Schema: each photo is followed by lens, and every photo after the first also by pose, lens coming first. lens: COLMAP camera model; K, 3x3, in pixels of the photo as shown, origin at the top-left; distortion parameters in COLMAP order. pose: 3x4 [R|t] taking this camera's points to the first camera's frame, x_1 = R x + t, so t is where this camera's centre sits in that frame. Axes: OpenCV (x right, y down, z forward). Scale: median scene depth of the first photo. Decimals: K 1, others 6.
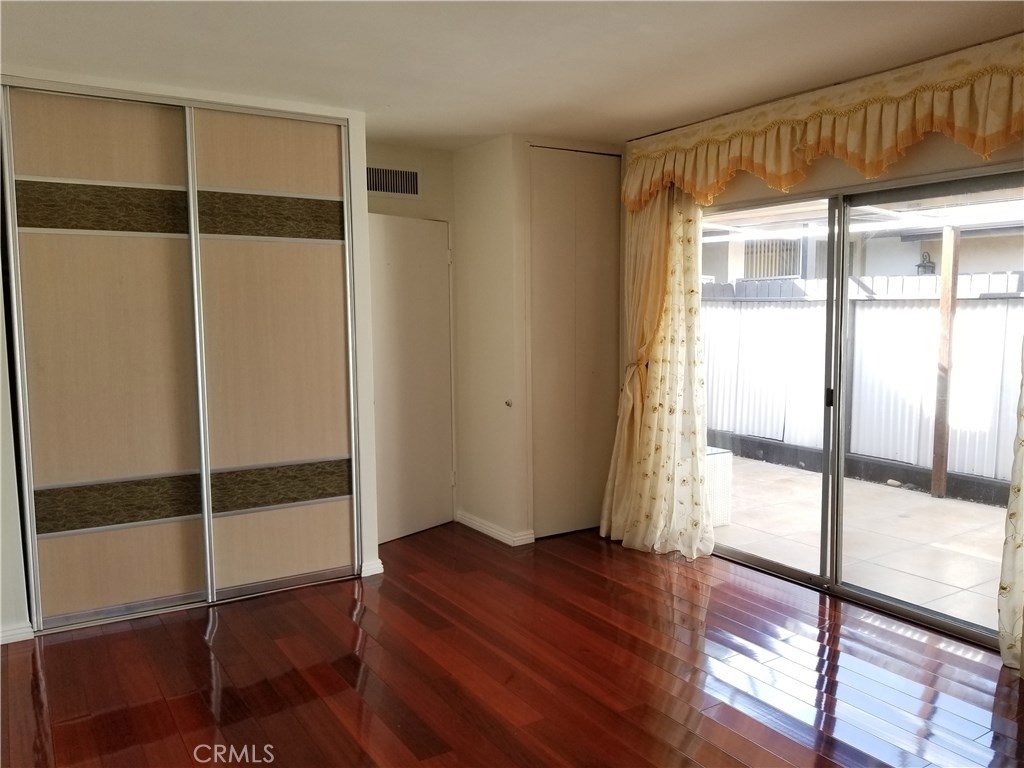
lens RADIAL K [[809.2, 0, 508.1], [0, 809.2, 389.3], [0, 0, 1]] dist [0.075621, -0.103168]
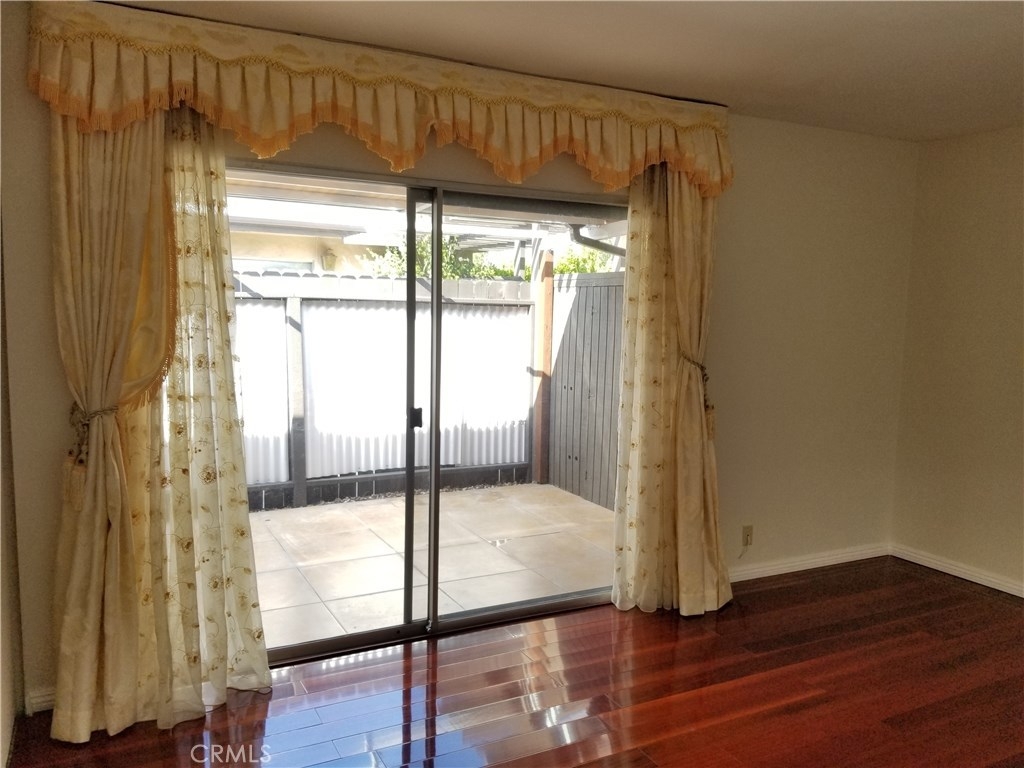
lens RADIAL K [[809.2, 0, 532.0], [0, 809.2, 387.8], [0, 0, 1]] dist [0.075621, -0.103168]
pose [[0.063430, -0.089702, 0.993947, -0.313372], [0.082249, 0.993034, 0.084370, -0.057274], [-0.994591, 0.076399, 0.070366, 0.553631]]
